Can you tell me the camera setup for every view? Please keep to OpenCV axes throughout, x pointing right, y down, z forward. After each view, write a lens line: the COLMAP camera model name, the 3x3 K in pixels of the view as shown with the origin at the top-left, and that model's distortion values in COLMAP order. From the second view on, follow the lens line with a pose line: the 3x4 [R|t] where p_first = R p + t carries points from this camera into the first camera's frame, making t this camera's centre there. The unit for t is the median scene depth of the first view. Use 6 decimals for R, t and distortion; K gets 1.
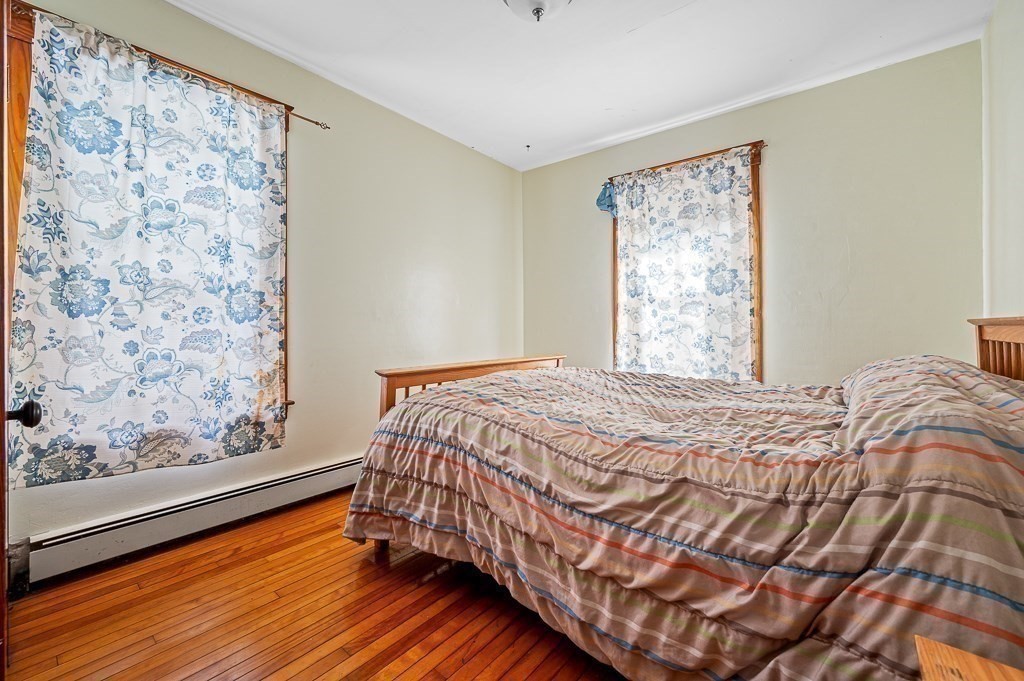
lens RADIAL K [[412.3, 0, 511.9], [0, 412.3, 334.6], [0, 0, 1]] dist [0.000077, -0.000054]
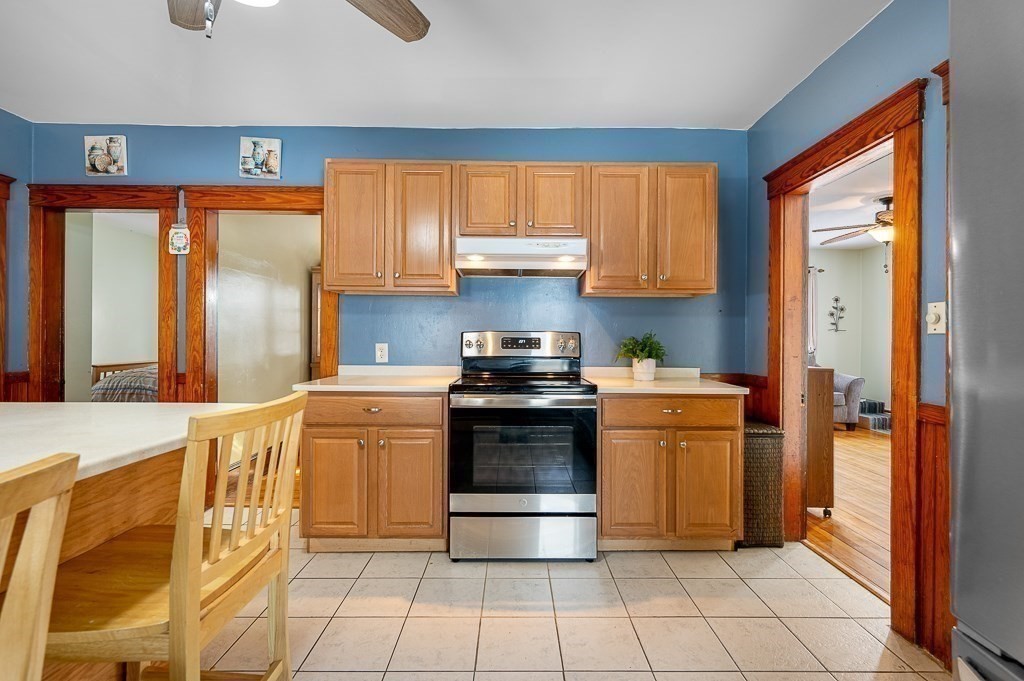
lens RADIAL K [[456.4, 0, 515.4], [0, 456.4, 338.5], [0, 0, 1]] dist [0.000925, 0.000209]
pose [[0.754502, 0.005954, 0.656270, -0.230861], [-0.006283, 0.999979, -0.001849, -0.083699], [-0.656267, -0.002729, 0.754524, -2.810354]]
